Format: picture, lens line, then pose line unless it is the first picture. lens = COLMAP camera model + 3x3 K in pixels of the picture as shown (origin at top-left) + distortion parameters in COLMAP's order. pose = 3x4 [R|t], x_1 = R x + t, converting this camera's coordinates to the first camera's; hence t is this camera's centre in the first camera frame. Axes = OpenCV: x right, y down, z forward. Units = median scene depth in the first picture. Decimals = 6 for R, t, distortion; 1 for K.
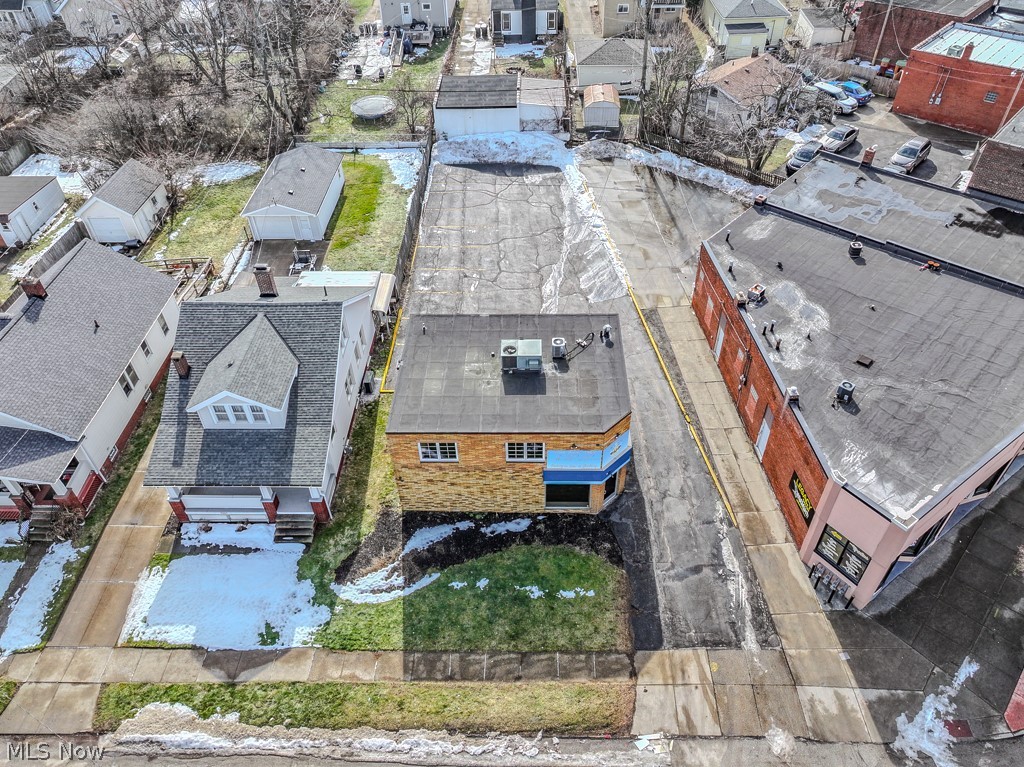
lens RADIAL K [[709.9, 0, 514.0], [0, 709.9, 383.2], [0, 0, 1]] dist [0.008742, 0.002738]
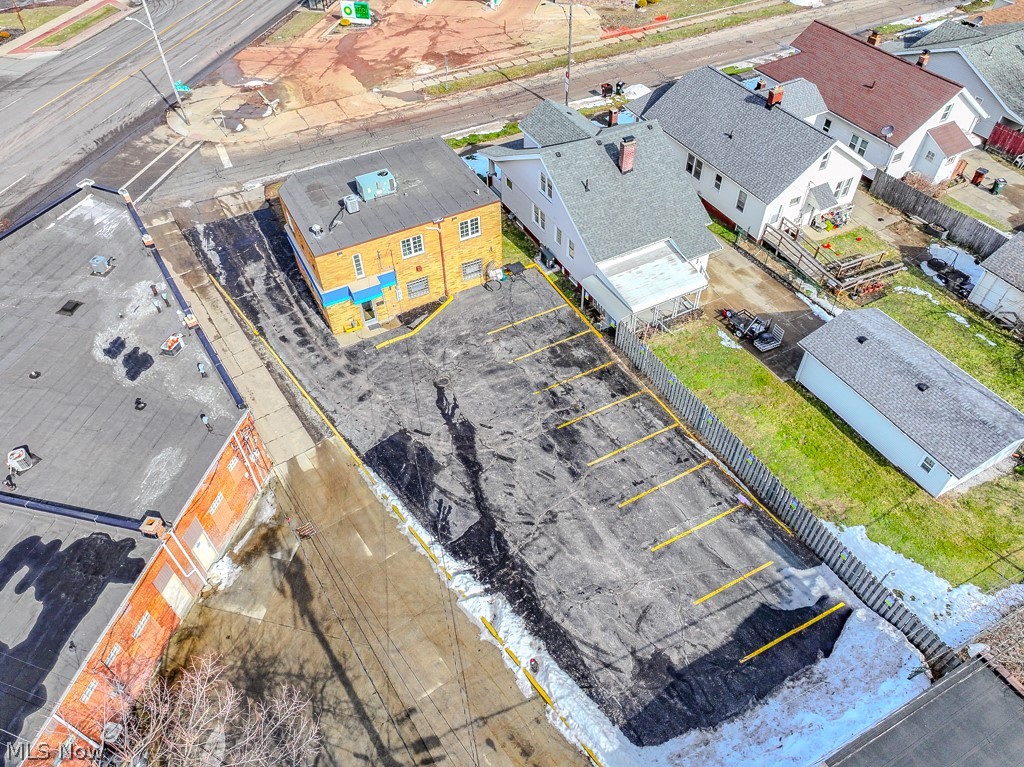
lens RADIAL K [[709.9, 0, 514.6], [0, 709.9, 384.1], [0, 0, 1]] dist [0.008742, 0.002738]
pose [[-0.870364, 0.381393, -0.311457, 0.299757], [-0.311709, 0.062901, 0.948093, -1.189177], [0.381187, 0.922271, 0.064137, 1.283822]]
